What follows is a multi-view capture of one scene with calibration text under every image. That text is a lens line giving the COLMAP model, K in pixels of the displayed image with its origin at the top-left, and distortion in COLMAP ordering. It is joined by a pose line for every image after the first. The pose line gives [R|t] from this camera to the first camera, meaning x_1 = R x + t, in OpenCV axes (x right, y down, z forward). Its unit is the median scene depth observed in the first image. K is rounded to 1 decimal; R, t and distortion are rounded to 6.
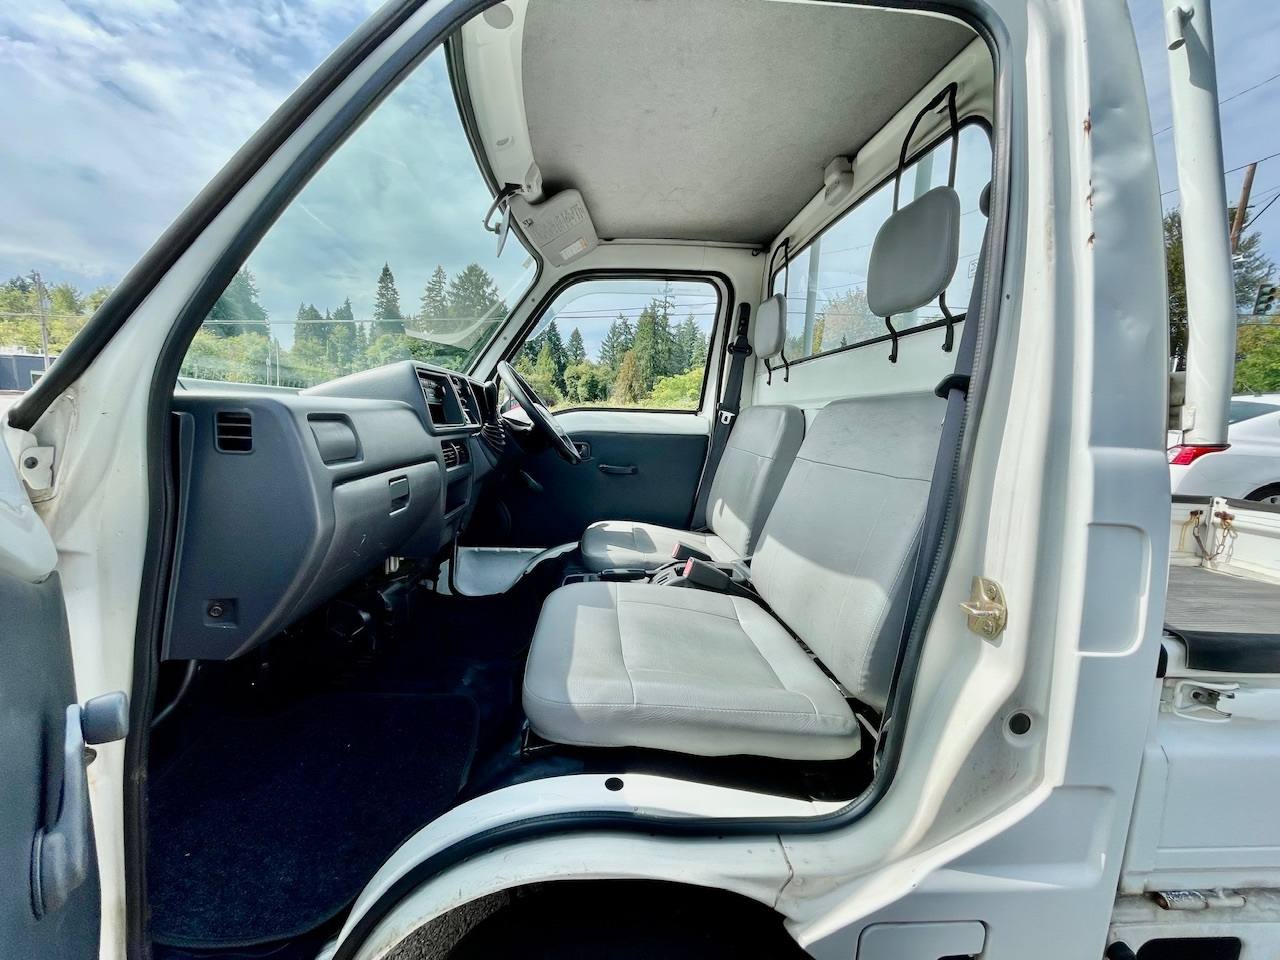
lens RADIAL K [[504.3, 0, 640.0], [0, 504.3, 480.0], [0, 0, 1]] dist [-0.032465, -0.000196]
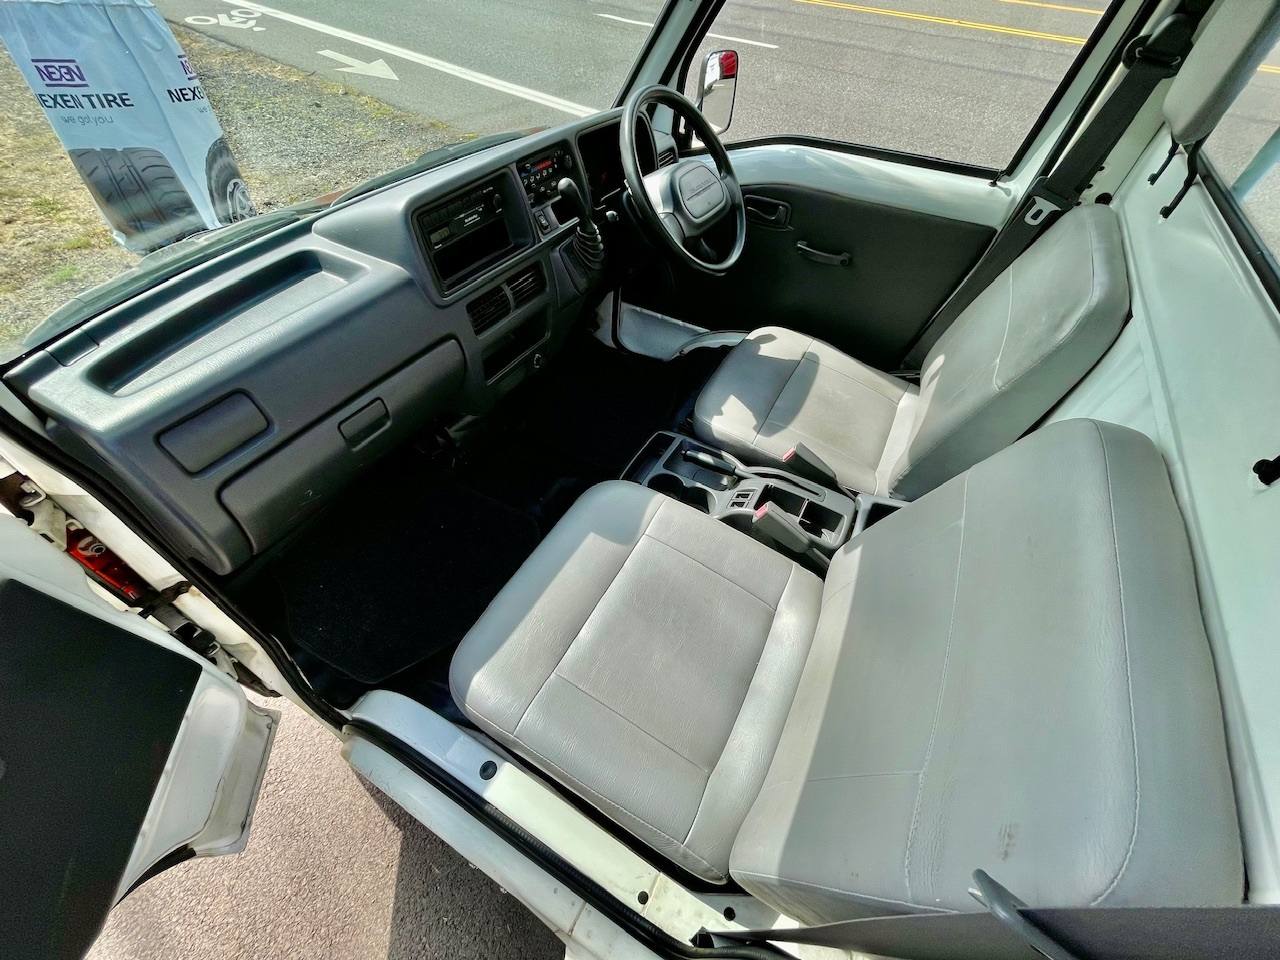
lens RADIAL K [[504.3, 0, 640.0], [0, 504.3, 480.0], [0, 0, 1]] dist [-0.032465, -0.000196]
pose [[0.823966, 0.416750, -0.383926, 0.138530], [-0.064813, 0.742419, 0.666793, -0.226823], [0.562921, -0.524532, 0.638739, 0.284411]]
